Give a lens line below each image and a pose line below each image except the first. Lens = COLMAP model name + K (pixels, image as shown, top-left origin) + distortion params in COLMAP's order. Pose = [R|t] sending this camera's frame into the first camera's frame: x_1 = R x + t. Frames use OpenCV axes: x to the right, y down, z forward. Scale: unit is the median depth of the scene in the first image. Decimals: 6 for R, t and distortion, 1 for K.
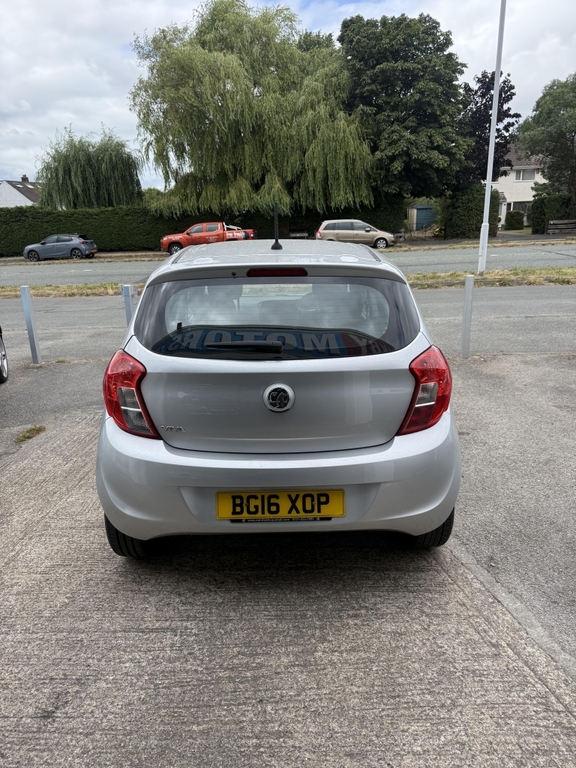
lens RADIAL K [[543.7, 0, 282.8], [0, 543.7, 378.5], [0, 0, 1]] dist [0.011677, -0.025093]
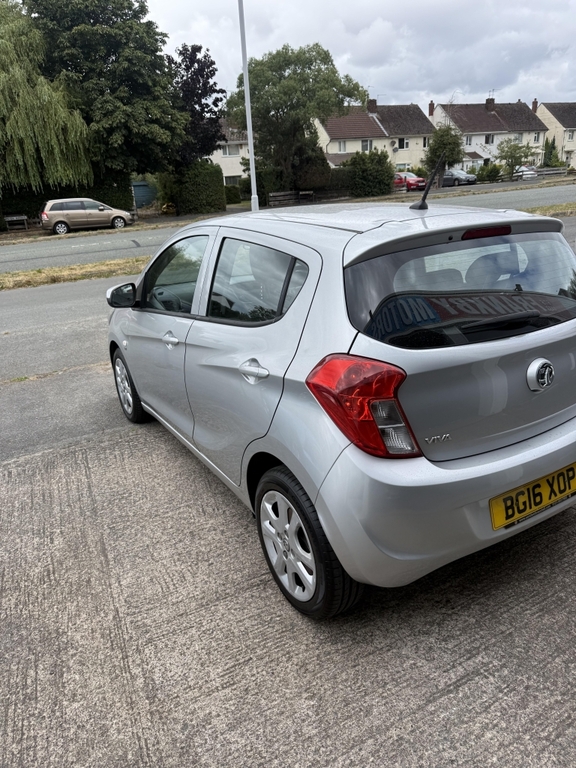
lens RADIAL K [[543.7, 0, 291.1], [0, 543.7, 385.6], [0, 0, 1]] dist [0.011677, -0.025093]
pose [[0.866203, -0.192810, 0.460996, -0.047117], [0.169827, 0.981236, 0.091296, -0.006086], [-0.469949, -0.000792, 0.882693, 0.024977]]
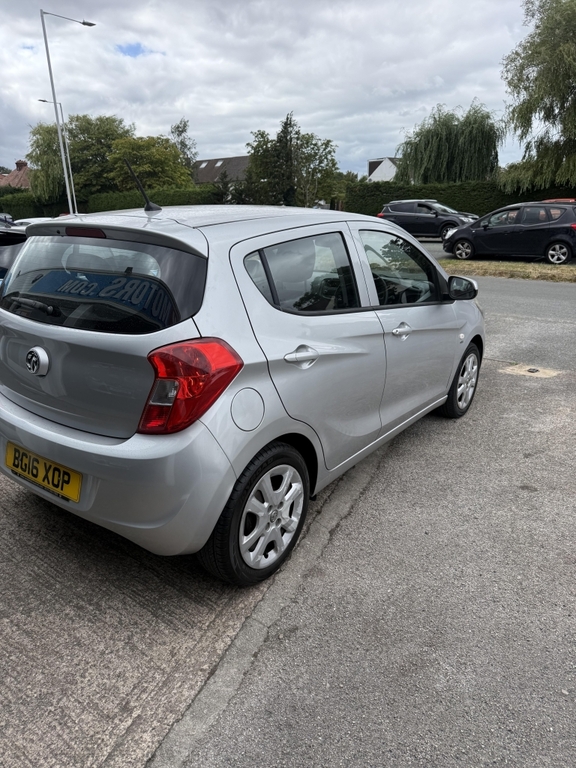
lens RADIAL K [[543.7, 0, 294.0], [0, 543.7, 388.7], [0, 0, 1]] dist [0.011677, -0.025093]
pose [[0.807989, 0.206981, -0.551646, 0.055904], [-0.175942, 0.978306, 0.109366, -0.006574], [0.562316, 0.008691, 0.826877, 0.027488]]
